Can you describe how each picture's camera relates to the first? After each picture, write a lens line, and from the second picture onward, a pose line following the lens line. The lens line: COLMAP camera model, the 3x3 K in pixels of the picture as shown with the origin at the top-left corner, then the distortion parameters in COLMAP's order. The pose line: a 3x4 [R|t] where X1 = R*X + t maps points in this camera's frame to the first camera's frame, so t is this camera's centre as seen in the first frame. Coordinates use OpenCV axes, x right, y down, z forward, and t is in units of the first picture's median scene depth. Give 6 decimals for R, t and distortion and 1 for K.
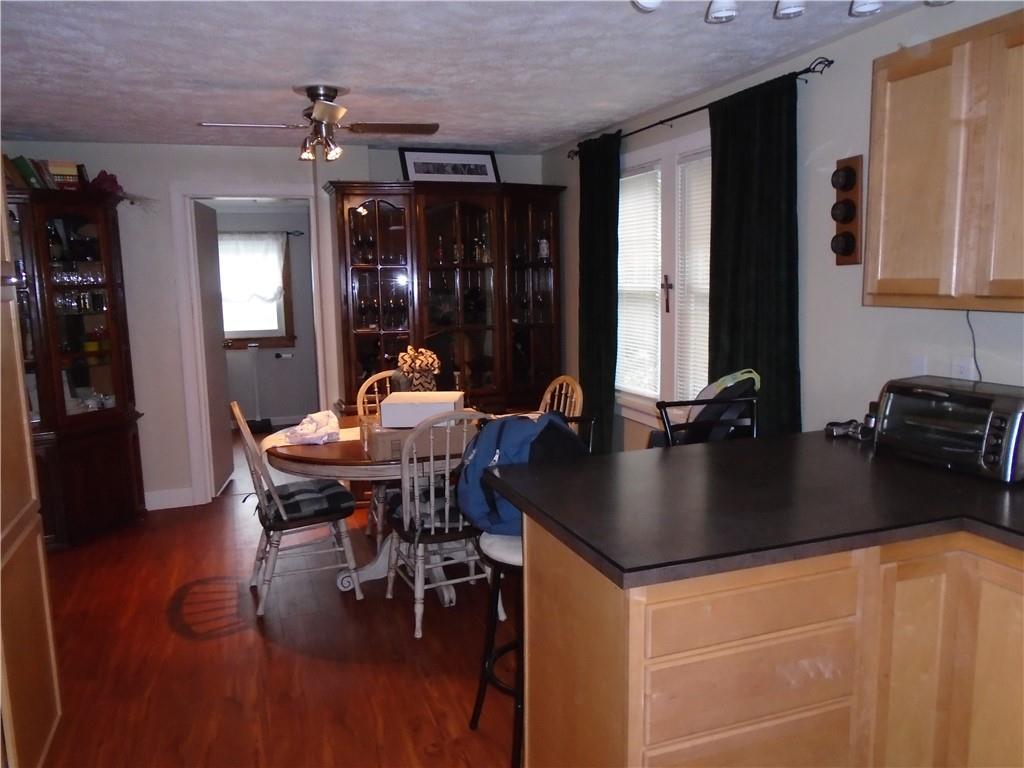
lens RADIAL K [[764.5, 0, 510.1], [0, 764.5, 385.4], [0, 0, 1]] dist [-0.027686, -0.006408]
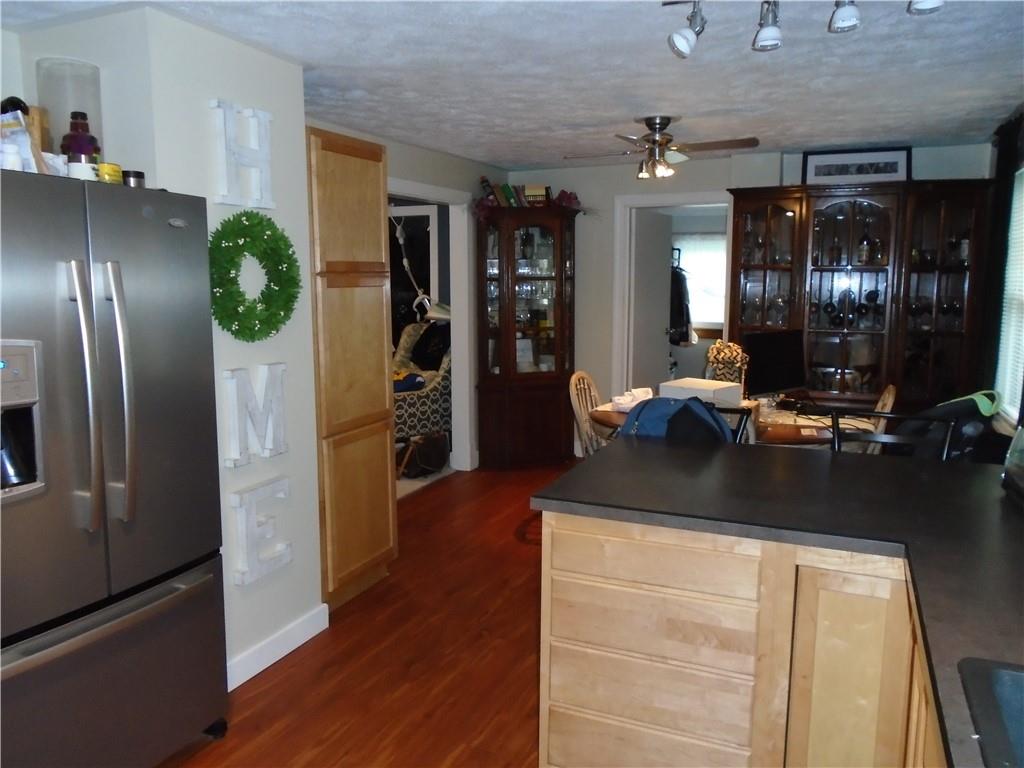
lens RADIAL K [[764.5, 0, 505.8], [0, 764.5, 382.7], [0, 0, 1]] dist [-0.027686, -0.006408]
pose [[0.717520, 0.115302, -0.686929, 0.418071], [-0.113434, 0.992381, 0.048087, -0.007162], [0.687240, 0.043417, 0.725132, -0.015423]]
